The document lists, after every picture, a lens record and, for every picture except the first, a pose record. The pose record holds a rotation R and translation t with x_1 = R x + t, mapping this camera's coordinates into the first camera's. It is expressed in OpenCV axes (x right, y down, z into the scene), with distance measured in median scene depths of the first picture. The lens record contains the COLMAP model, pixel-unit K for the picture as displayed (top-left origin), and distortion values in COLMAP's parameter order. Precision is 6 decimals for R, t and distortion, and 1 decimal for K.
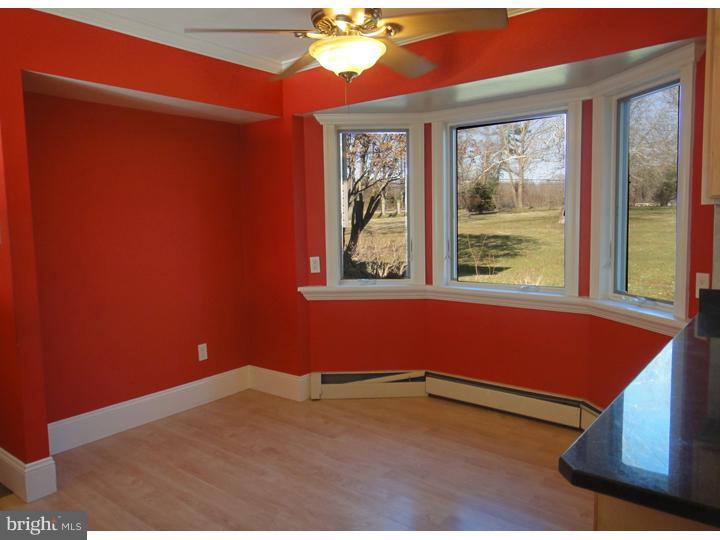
lens RADIAL K [[528.9, 0, 359.4], [0, 528.9, 261.3], [0, 0, 1]] dist [-0.006886, -0.002203]
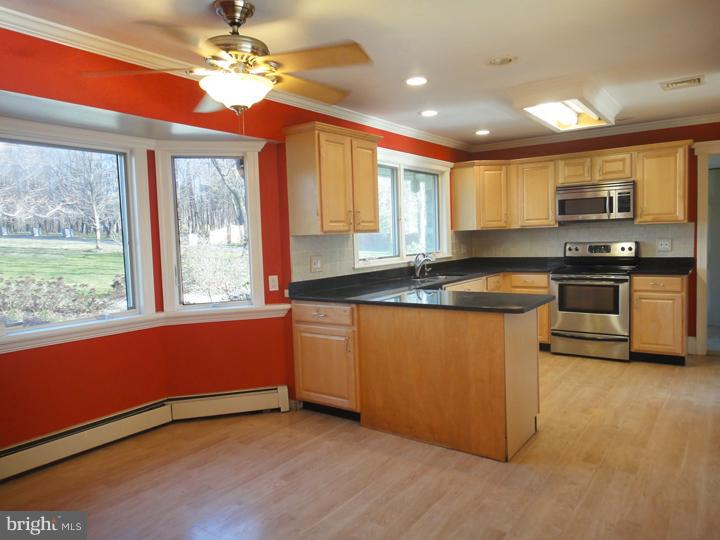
lens RADIAL K [[506.3, 0, 360.0], [0, 506.3, 270.0], [0, 0, 1]] dist [-0.005136, -0.002235]
pose [[-0.055987, -0.044447, 0.997442, -0.806219], [0.113675, 0.992229, 0.050596, -0.037956], [-0.991939, 0.116217, -0.050500, 0.643049]]
